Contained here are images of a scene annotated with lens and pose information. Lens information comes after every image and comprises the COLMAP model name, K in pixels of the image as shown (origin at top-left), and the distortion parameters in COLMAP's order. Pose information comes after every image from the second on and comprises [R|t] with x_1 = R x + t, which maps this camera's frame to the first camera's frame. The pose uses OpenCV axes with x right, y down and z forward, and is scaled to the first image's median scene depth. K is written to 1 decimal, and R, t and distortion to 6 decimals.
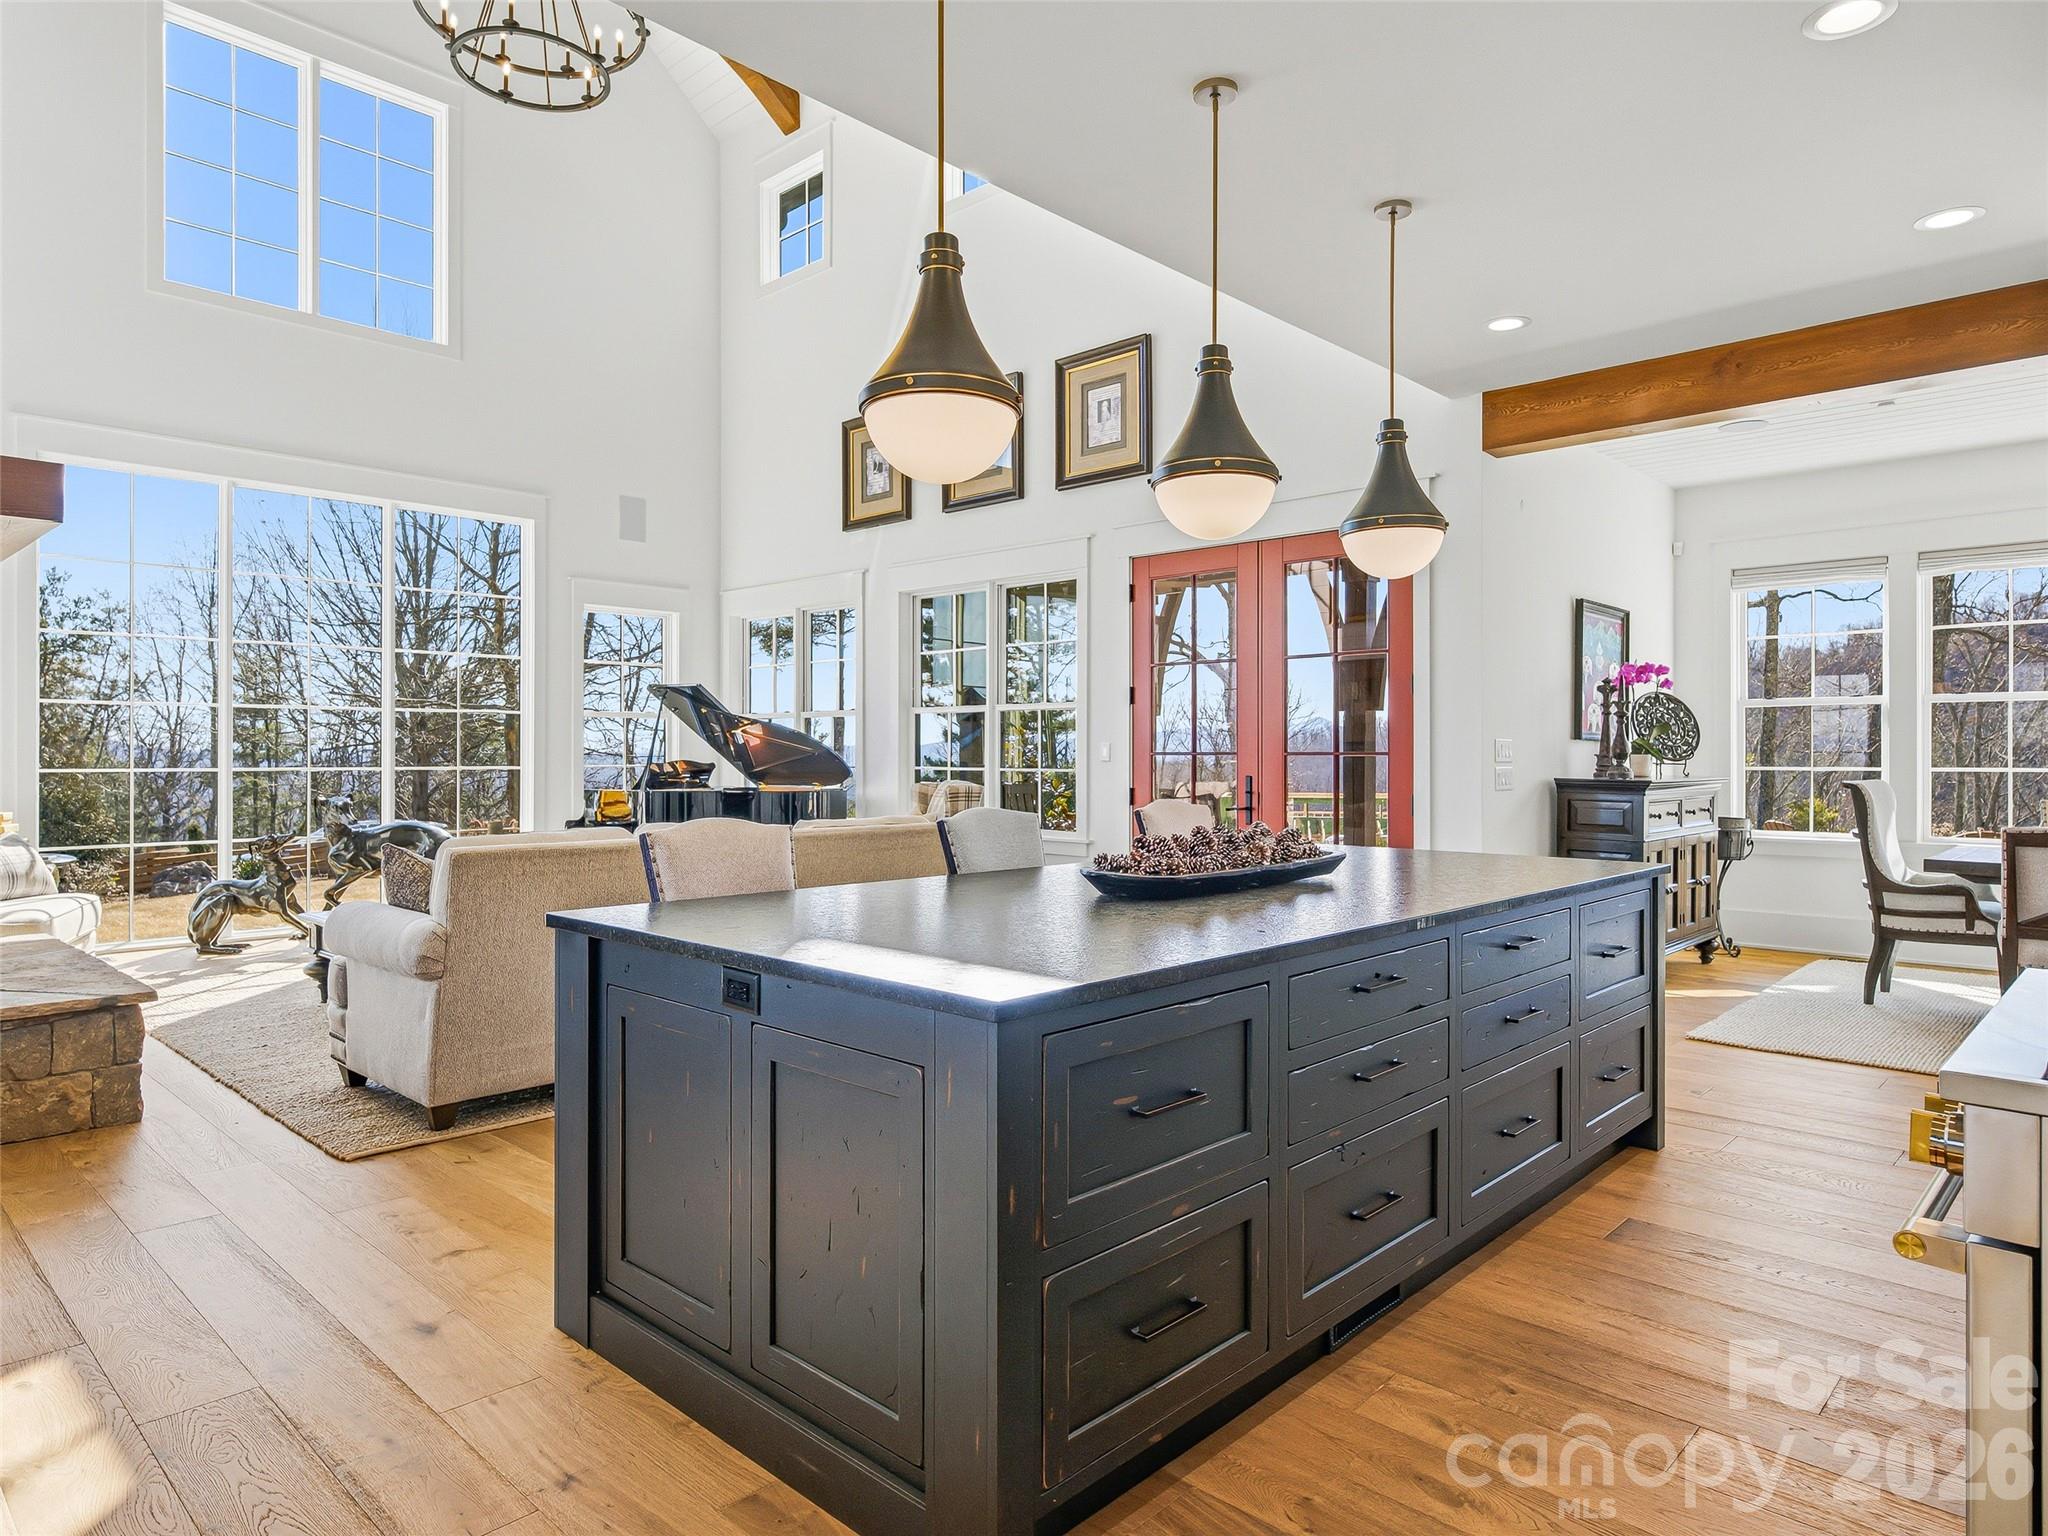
lens RADIAL K [[1260.2, 0, 1001.8], [0, 1260.2, 750.4], [0, 0, 1]] dist [0.030335, 0.003546]
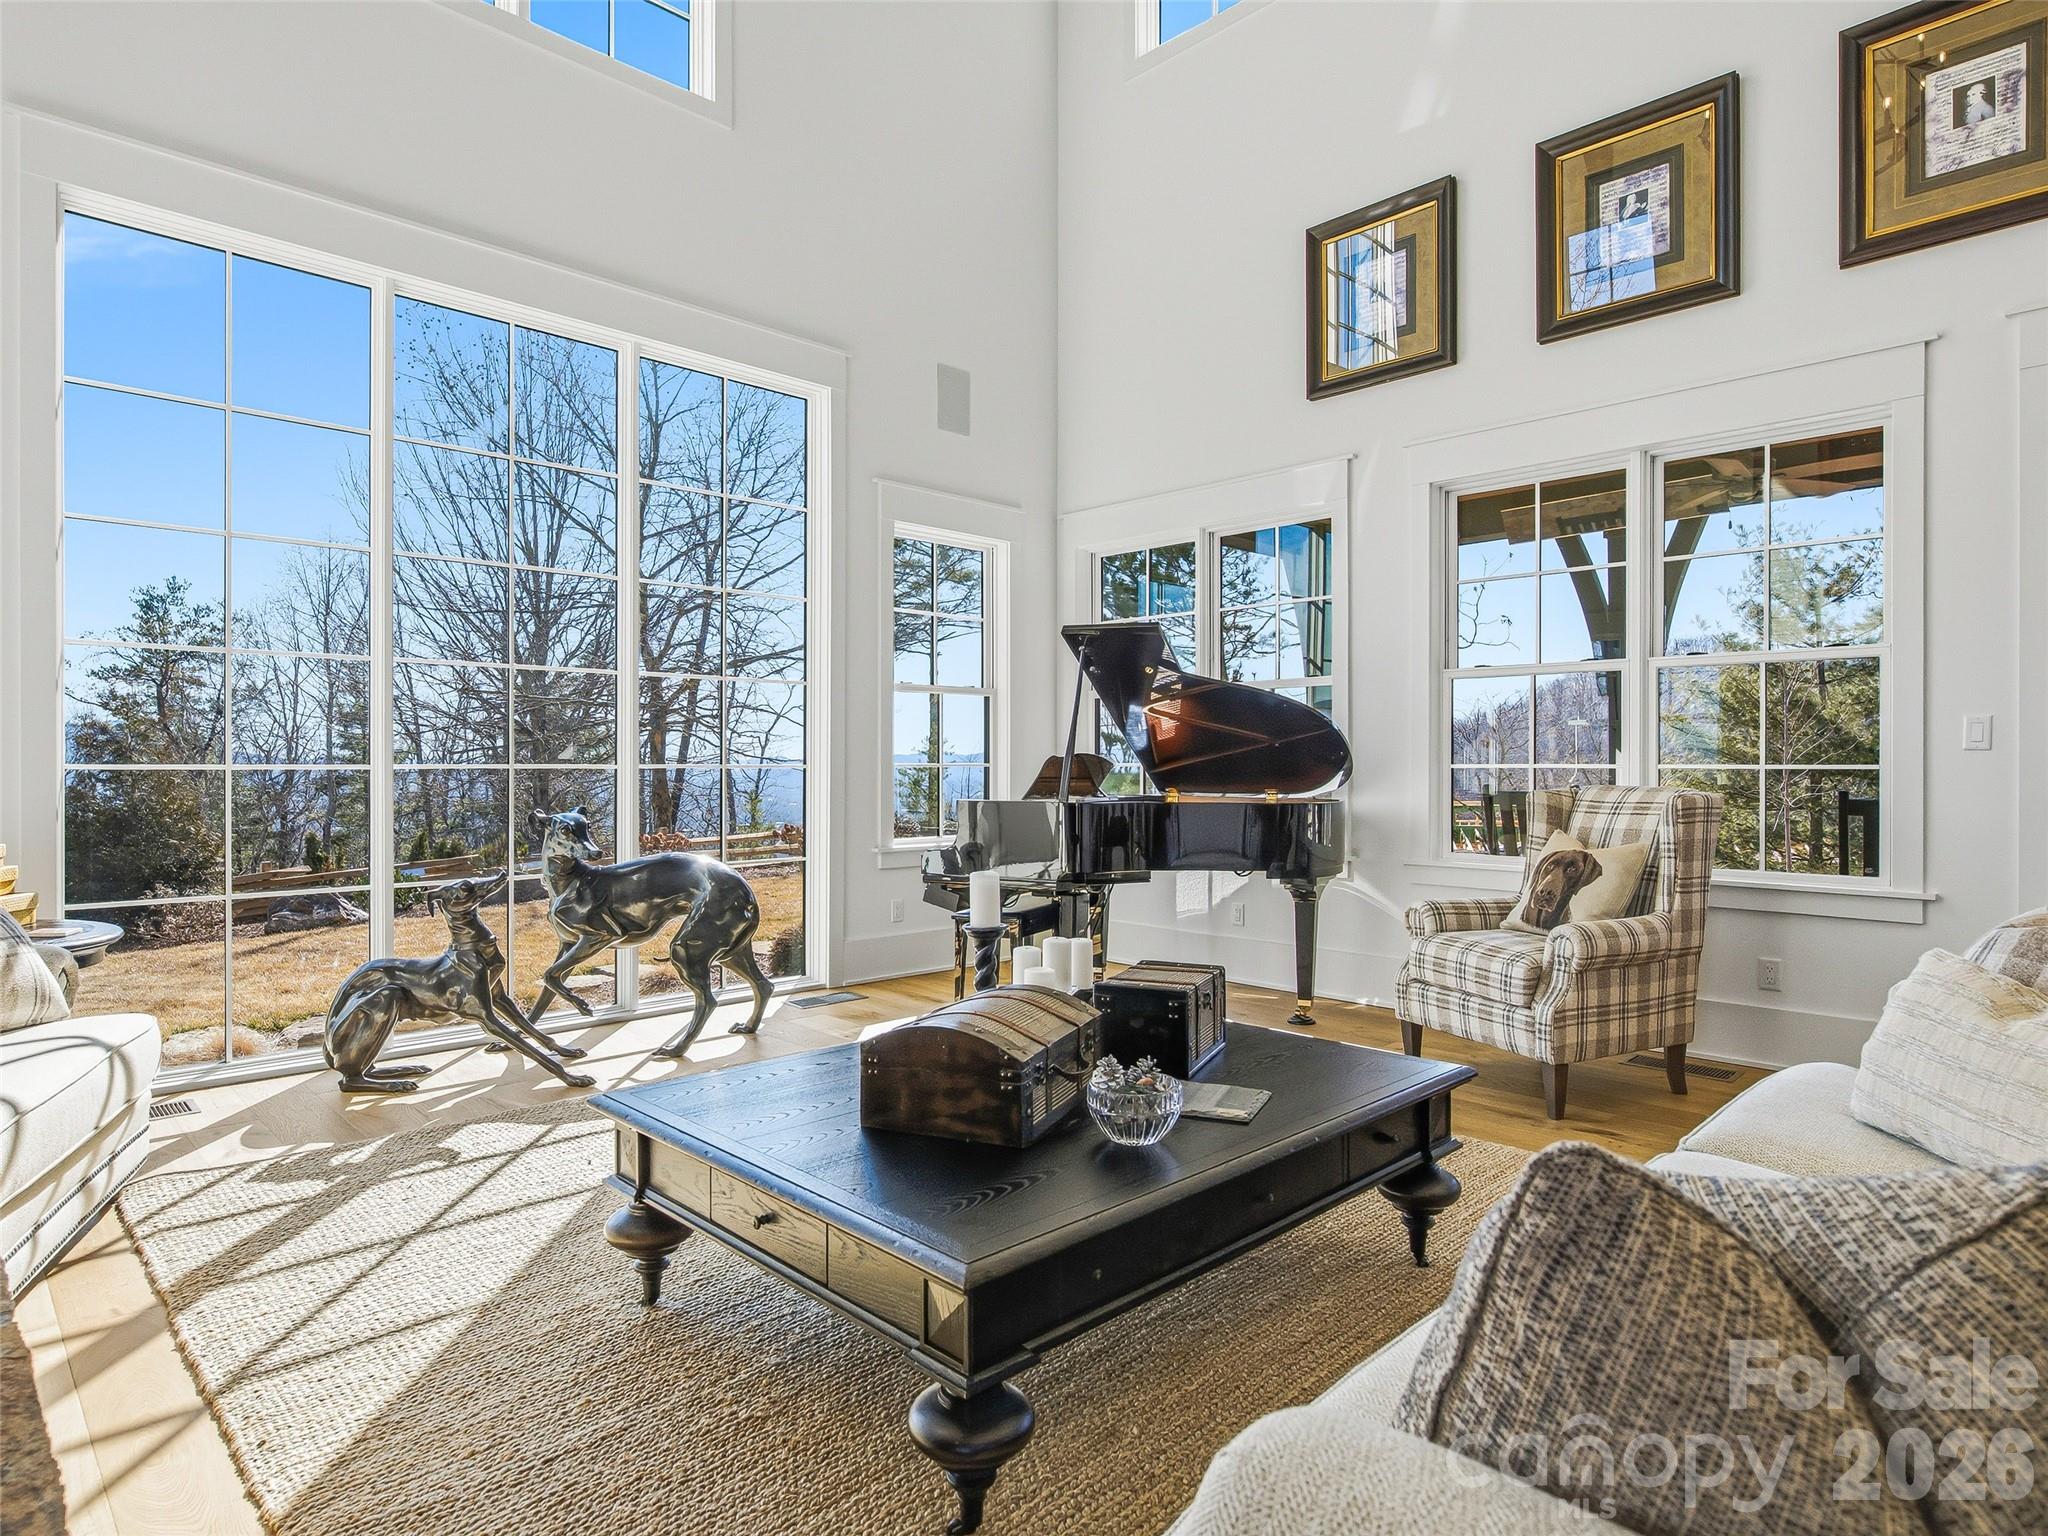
lens RADIAL K [[1169.5, 0, 1029.0], [0, 1169.5, 770.2], [0, 0, 1]] dist [0.009937, 0.001473]
pose [[0.999911, -0.000141, -0.013334, -0.270498], [0.000264, 0.999957, 0.009259, 0.010868], [0.013332, -0.009262, 0.999868, 0.412535]]
